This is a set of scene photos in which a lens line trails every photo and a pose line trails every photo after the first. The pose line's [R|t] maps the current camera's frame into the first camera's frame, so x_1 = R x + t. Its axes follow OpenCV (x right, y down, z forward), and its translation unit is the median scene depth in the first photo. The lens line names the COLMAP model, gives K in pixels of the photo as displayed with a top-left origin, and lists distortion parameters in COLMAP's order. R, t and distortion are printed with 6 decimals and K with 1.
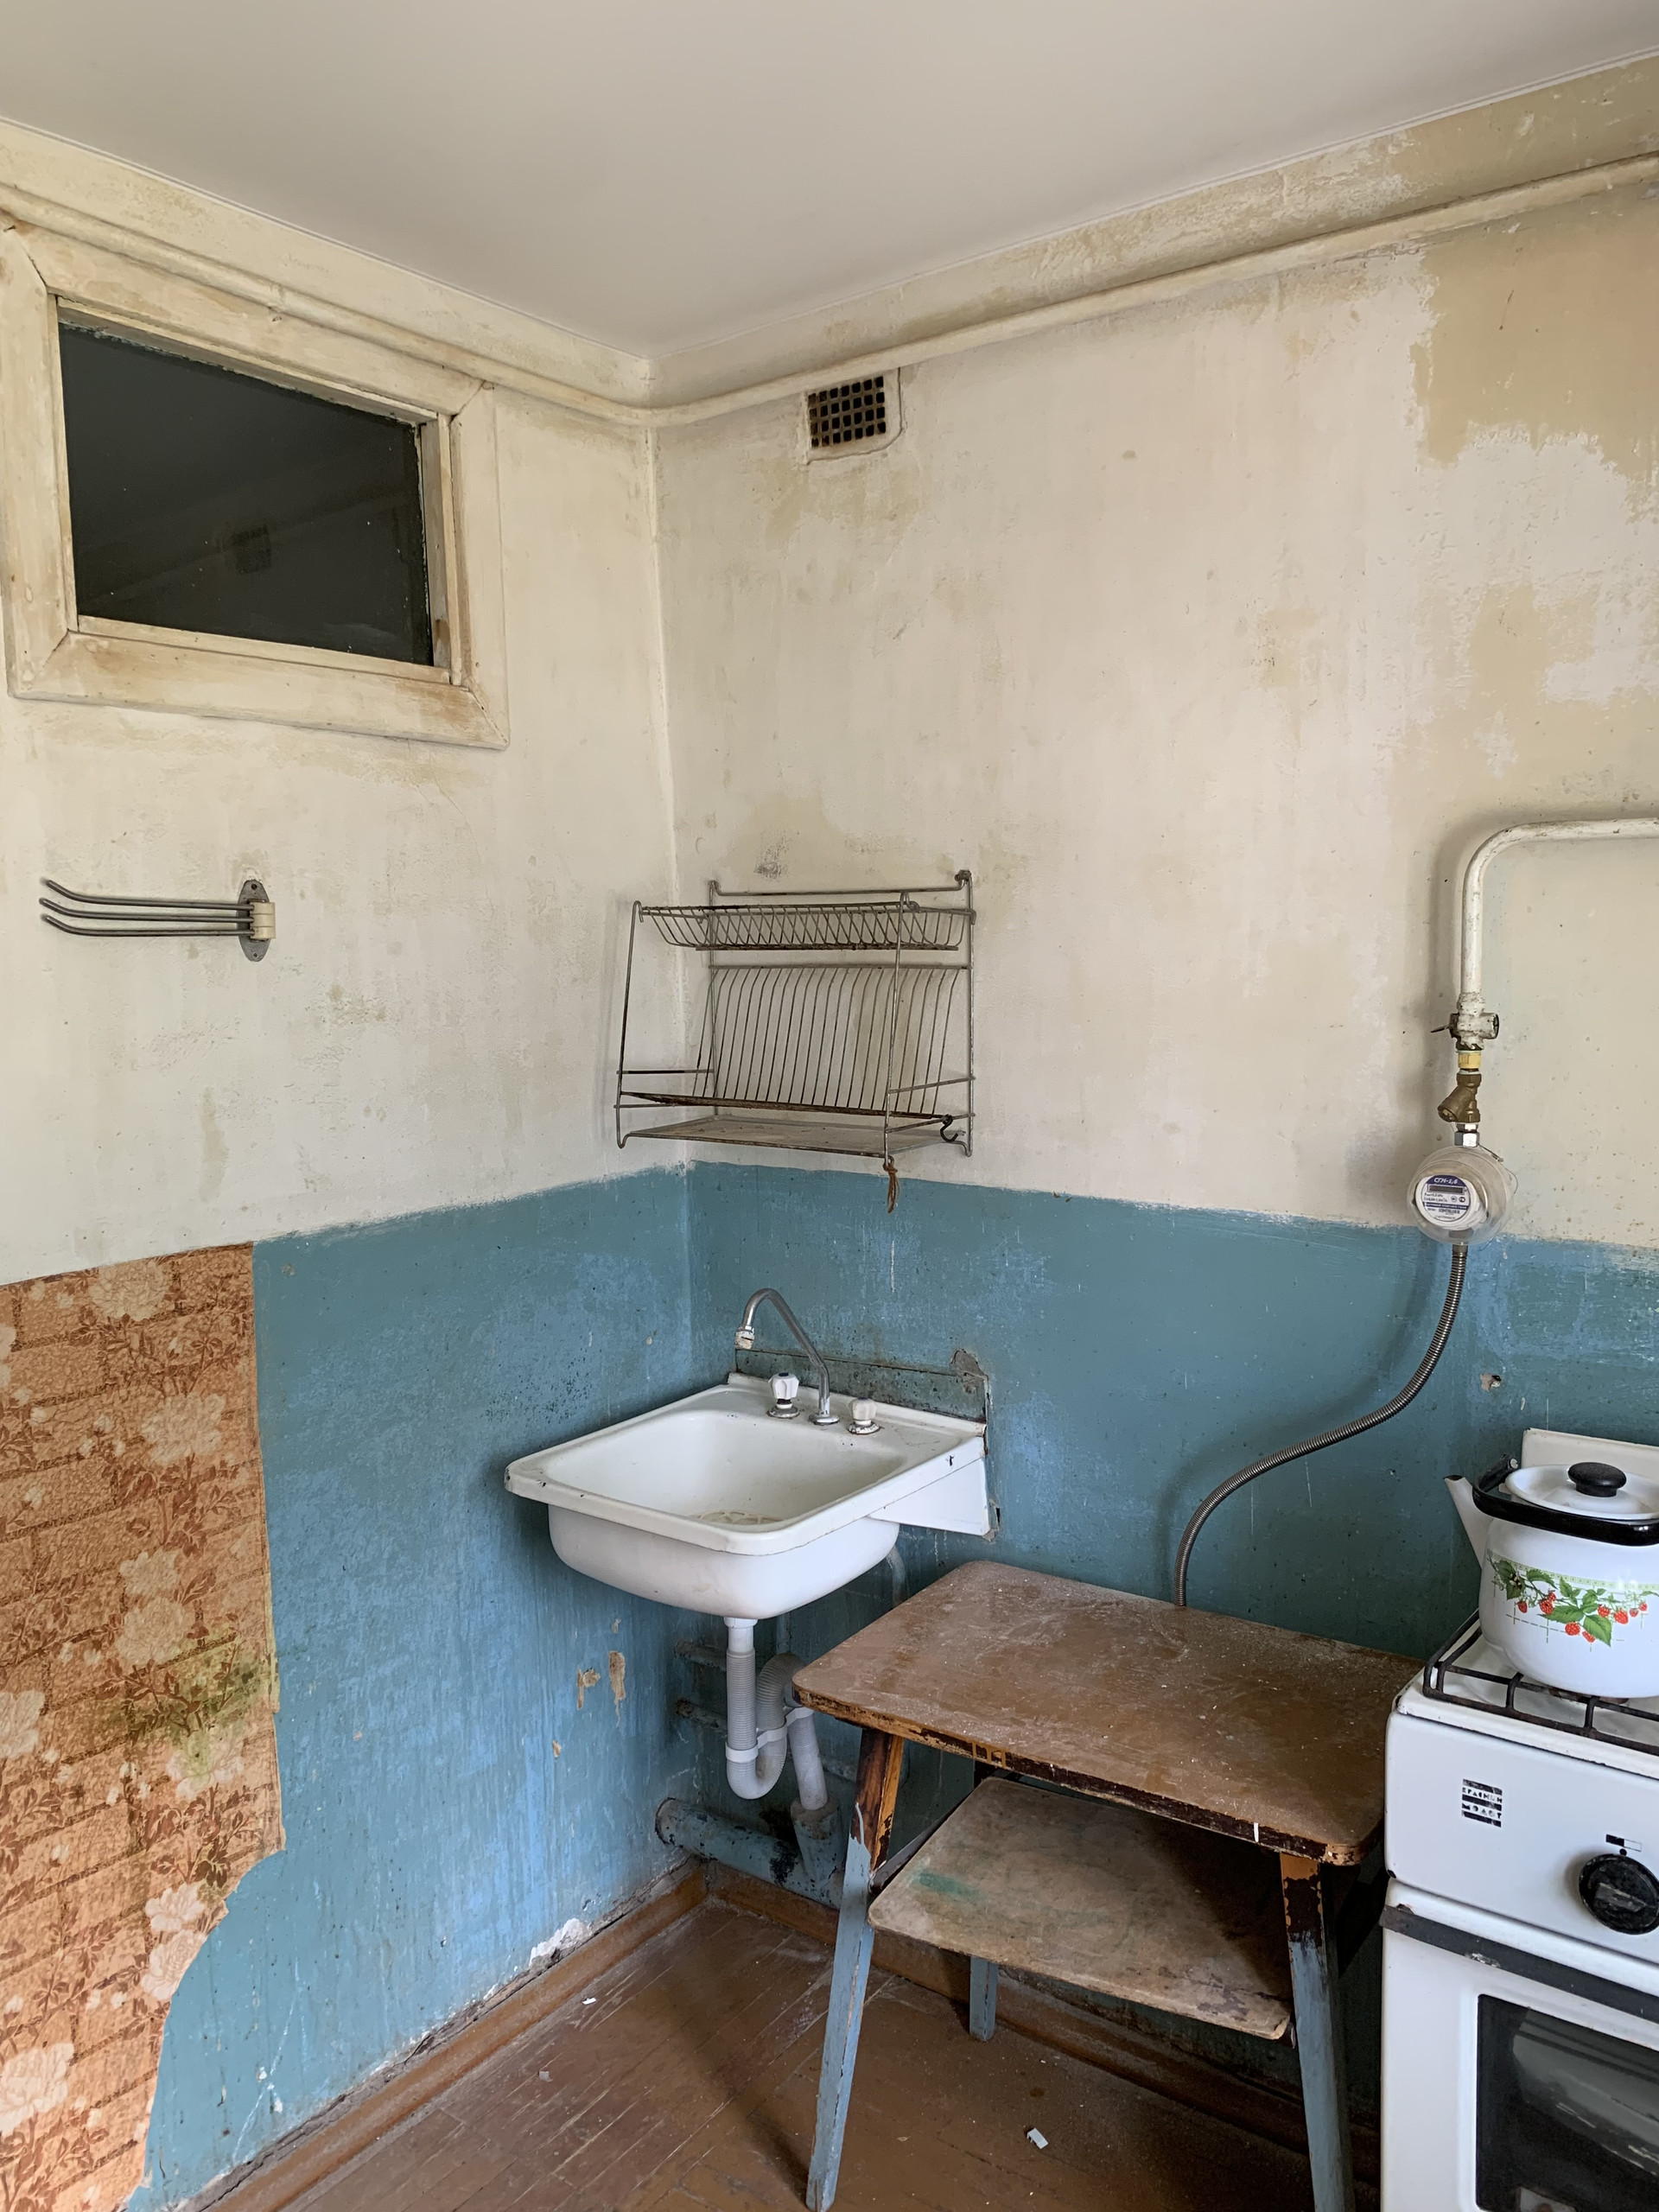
lens RADIAL K [[1646.4, 0, 829.5], [0, 1646.4, 1106.0], [0, 0, 1]] dist [-0.014031, 0.000080]
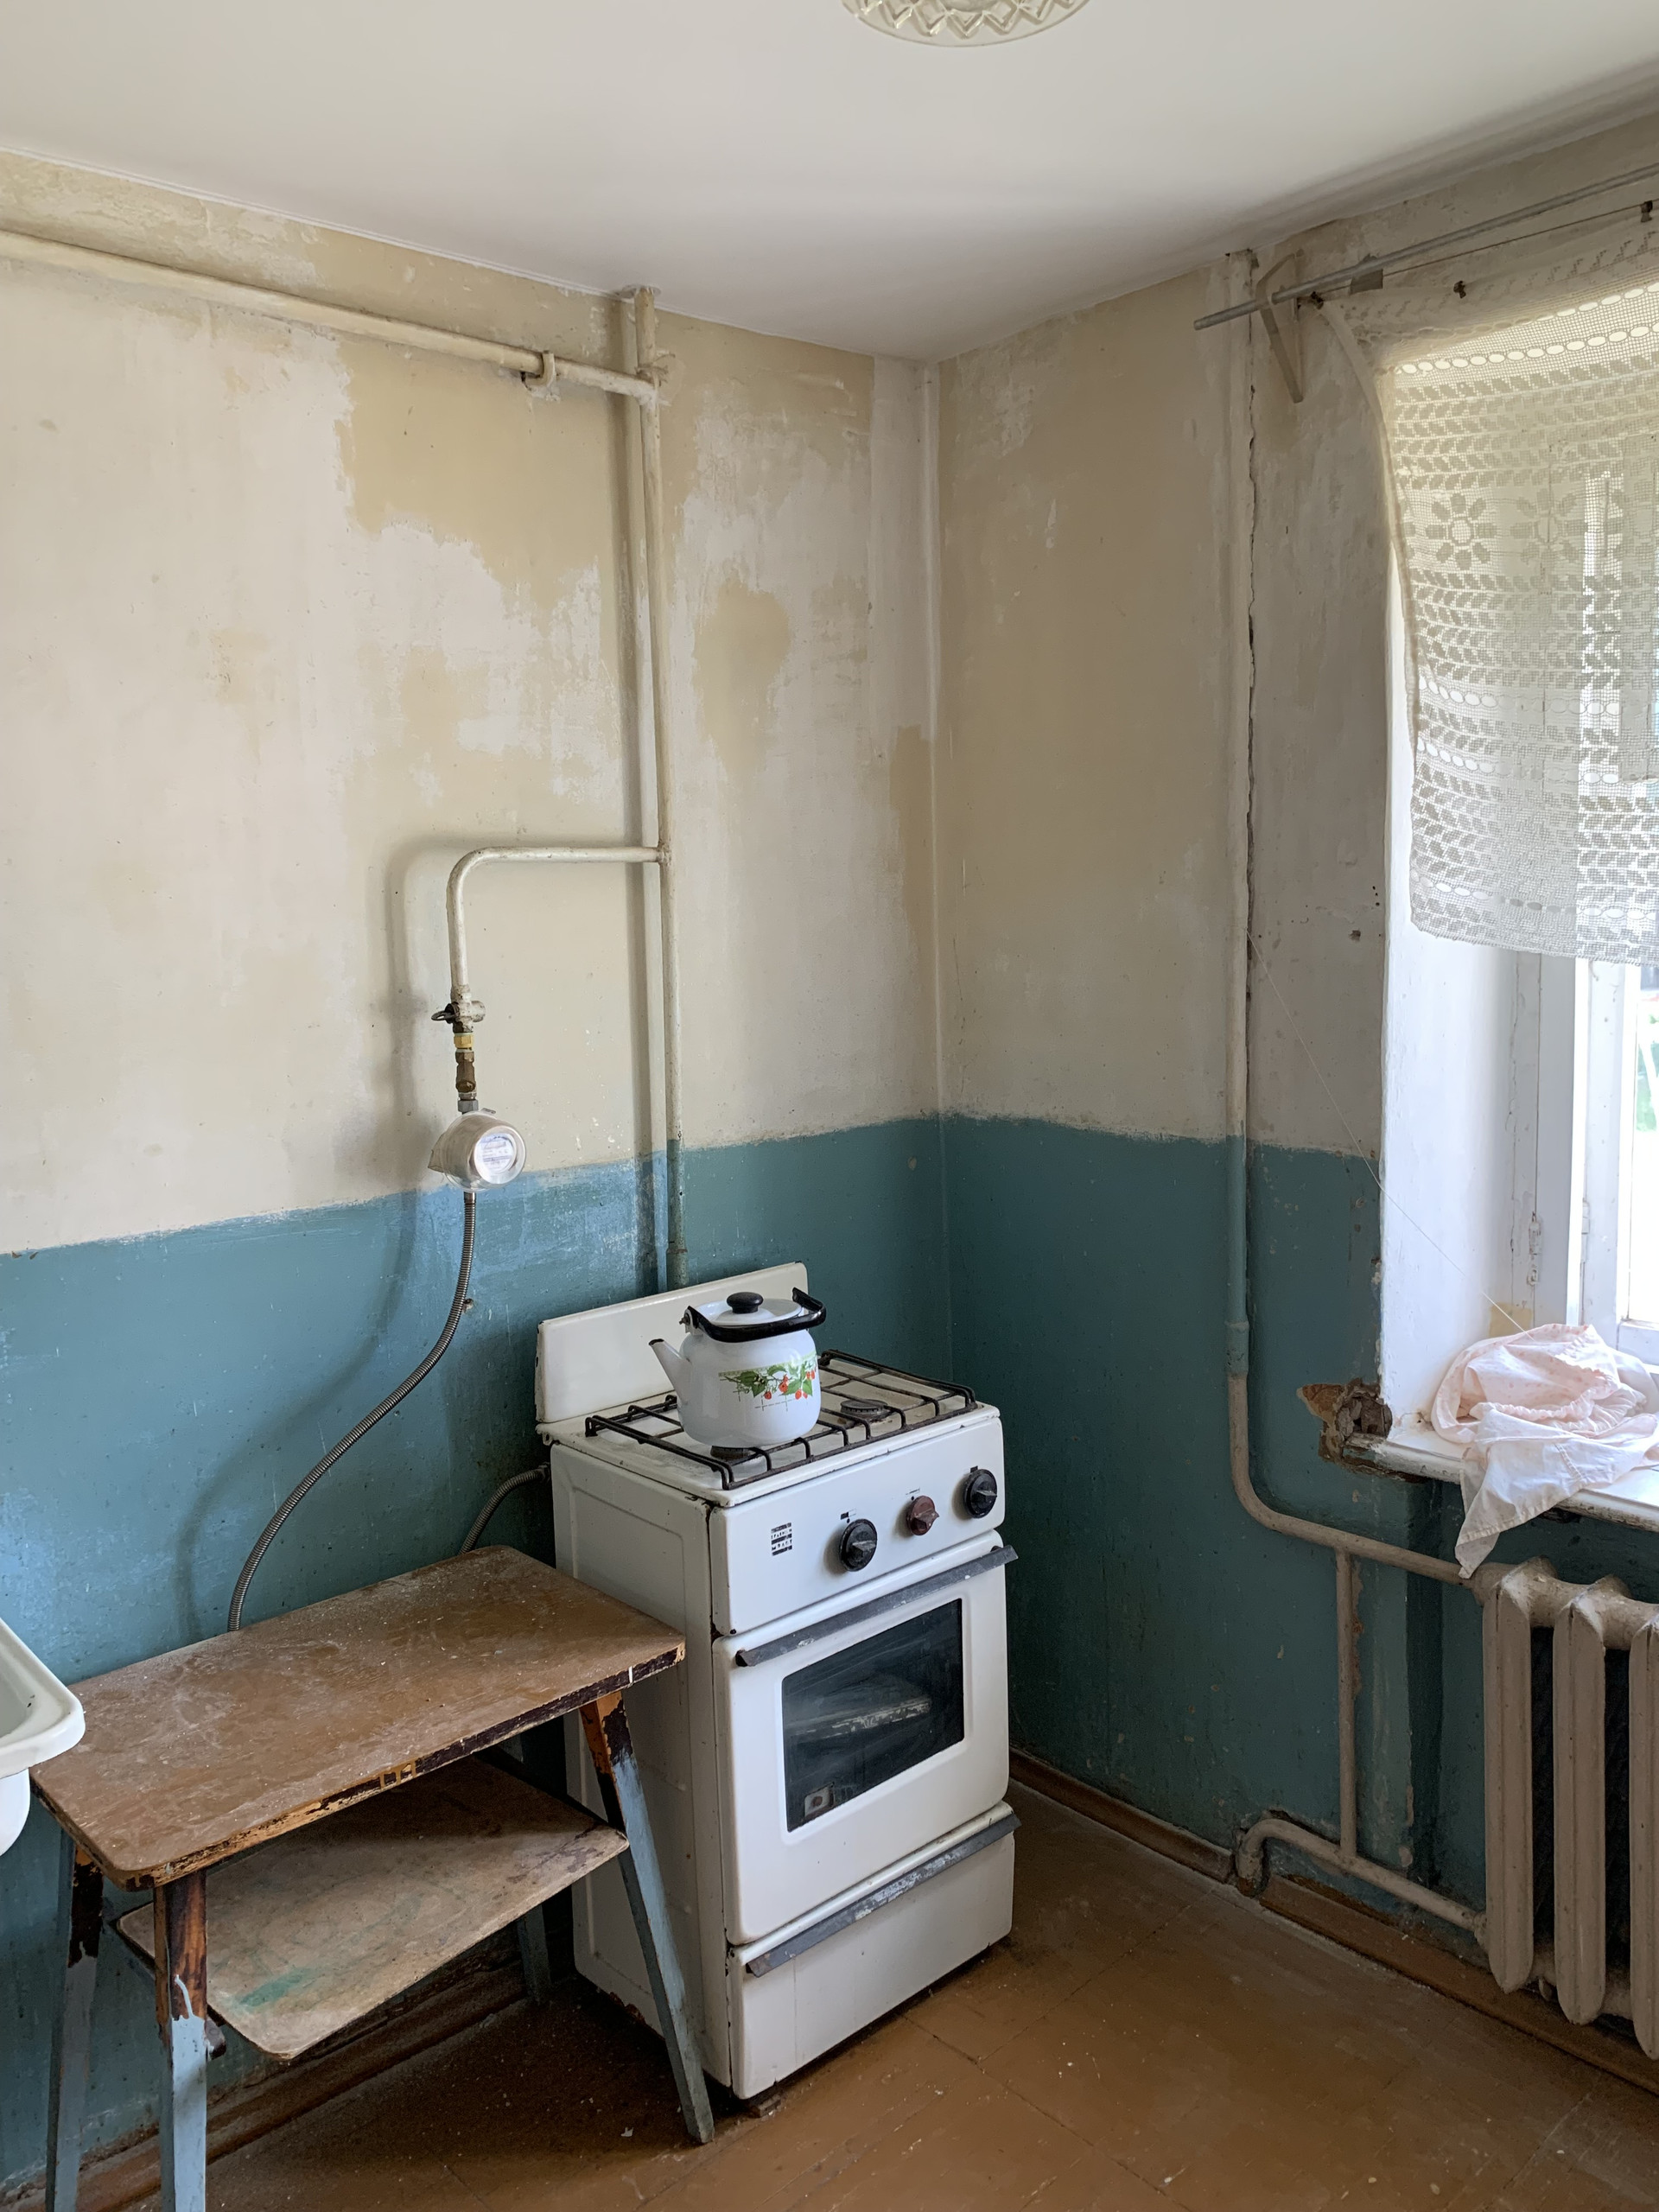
lens RADIAL K [[1646.4, 0, 829.5], [0, 1646.4, 1106.0], [0, 0, 1]] dist [-0.014031, 0.000080]
pose [[0.214233, -0.111388, 0.970411, -0.720964], [0.137548, 0.987017, 0.082929, -0.042542], [-0.967050, 0.115712, 0.226773, 0.463313]]
